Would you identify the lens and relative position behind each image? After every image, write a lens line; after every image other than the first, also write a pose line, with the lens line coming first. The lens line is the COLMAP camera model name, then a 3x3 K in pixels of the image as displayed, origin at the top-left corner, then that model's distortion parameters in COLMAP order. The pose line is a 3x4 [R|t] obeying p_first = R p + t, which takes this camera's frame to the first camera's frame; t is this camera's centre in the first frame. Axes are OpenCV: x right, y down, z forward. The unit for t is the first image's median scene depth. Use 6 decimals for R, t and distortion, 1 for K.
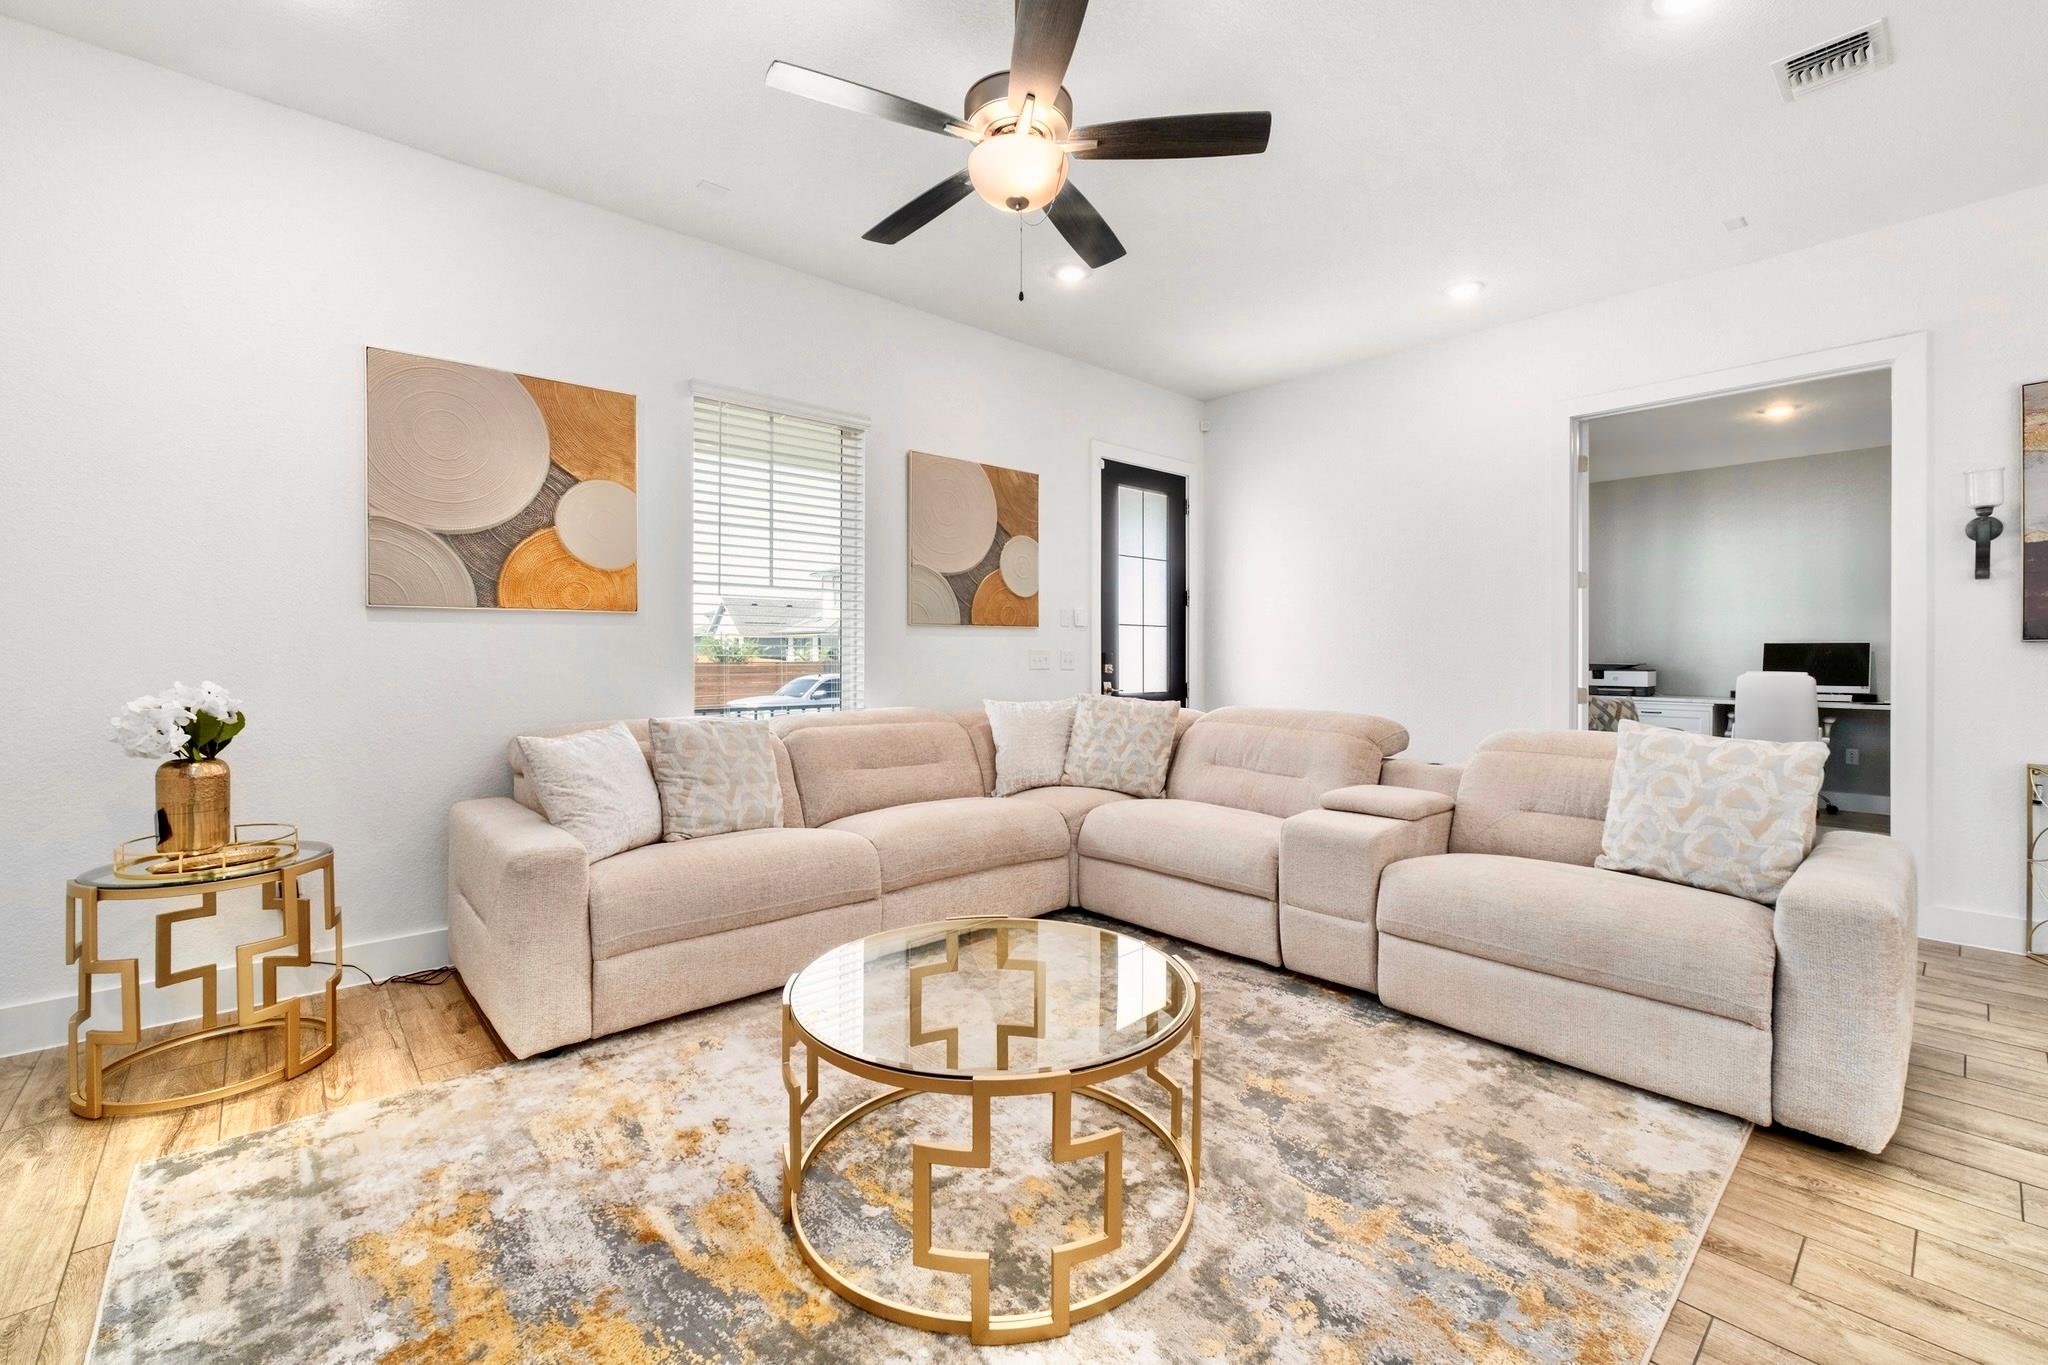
lens RADIAL K [[854.8, 0, 1030.4], [0, 854.8, 659.7], [0, 0, 1]] dist [-0.007340, 0.000210]
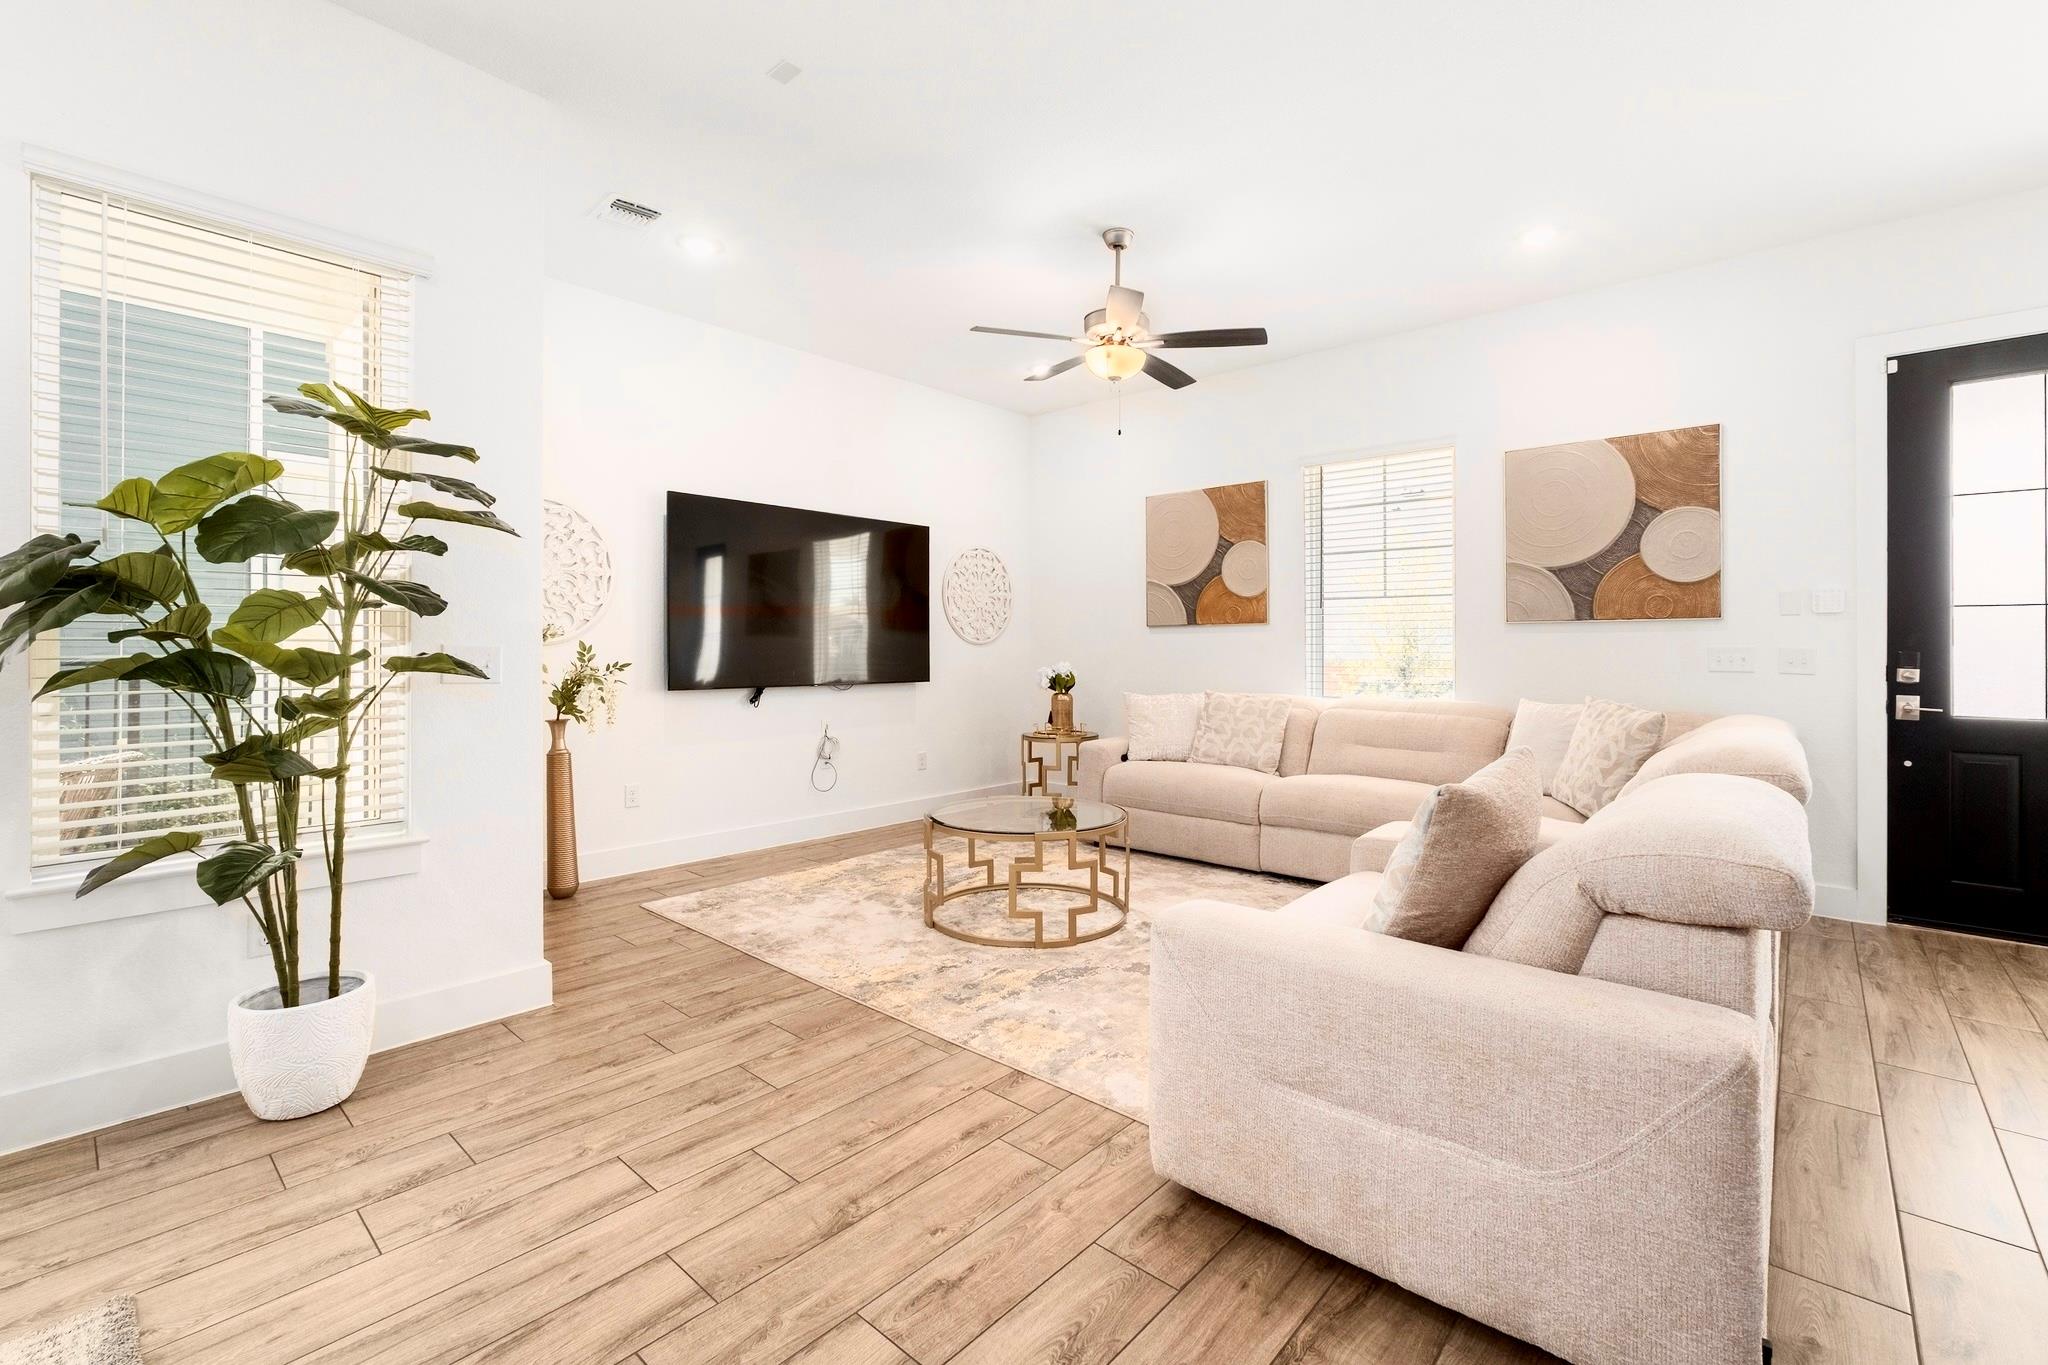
lens RADIAL K [[892.3, 0, 1033.2], [0, 892.3, 647.9], [0, 0, 1]] dist [0.001499, 0.000405]
pose [[0.130067, -0.006138, -0.991486, 1.123169], [-0.011554, 0.999904, -0.007706, 0.004807], [0.991438, 0.012458, 0.129984, 0.411905]]
